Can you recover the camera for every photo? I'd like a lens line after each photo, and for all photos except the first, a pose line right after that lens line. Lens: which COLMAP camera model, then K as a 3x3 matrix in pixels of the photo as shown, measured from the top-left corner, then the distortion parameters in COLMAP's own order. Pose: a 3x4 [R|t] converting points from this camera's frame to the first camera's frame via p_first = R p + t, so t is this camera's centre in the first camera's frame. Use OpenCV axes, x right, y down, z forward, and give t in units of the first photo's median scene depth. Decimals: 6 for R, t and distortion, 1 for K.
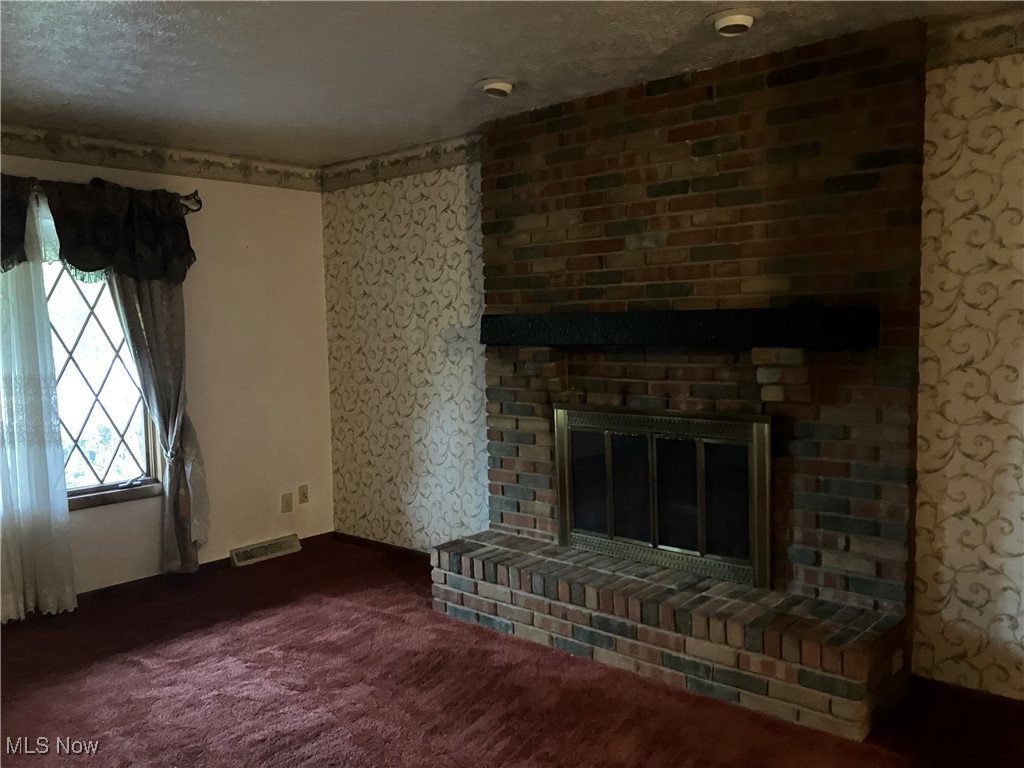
lens RADIAL K [[829.0, 0, 512.0], [0, 829.0, 384.0], [0, 0, 1]] dist [0.133010, -0.293581]
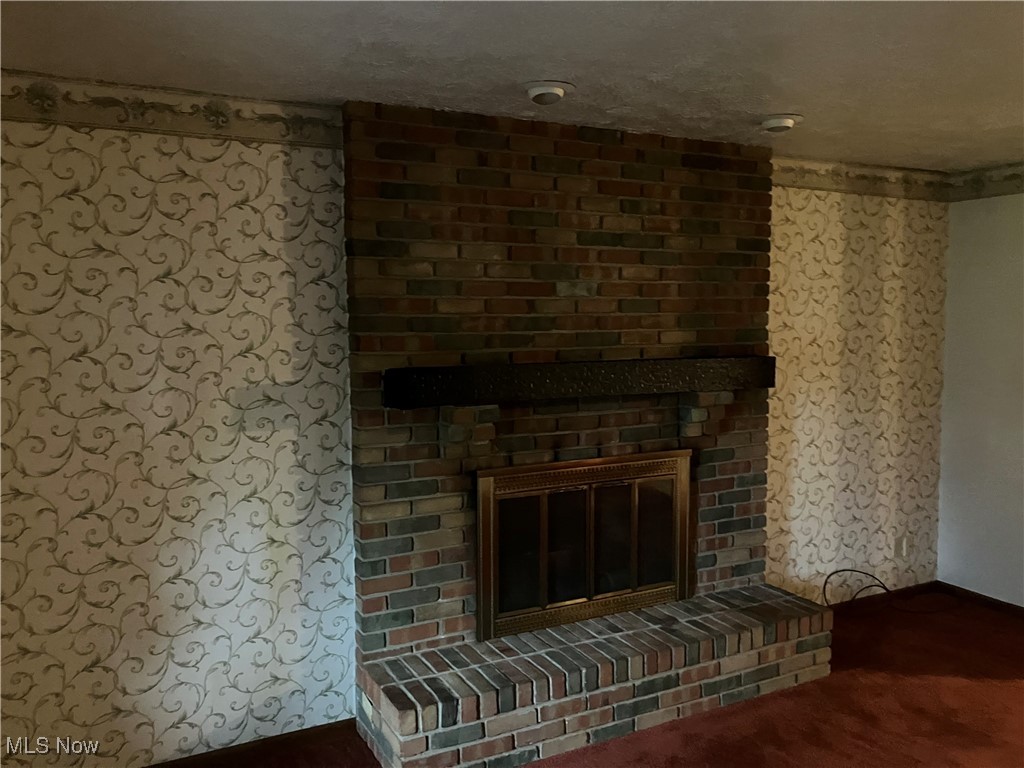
lens RADIAL K [[829.0, 0, 512.0], [0, 829.0, 384.0], [0, 0, 1]] dist [0.133010, -0.293581]
pose [[0.357808, -0.053270, 0.932275, -0.768735], [0.072484, 0.996944, 0.029146, -0.093095], [-0.930978, 0.057146, 0.360576, 0.722294]]
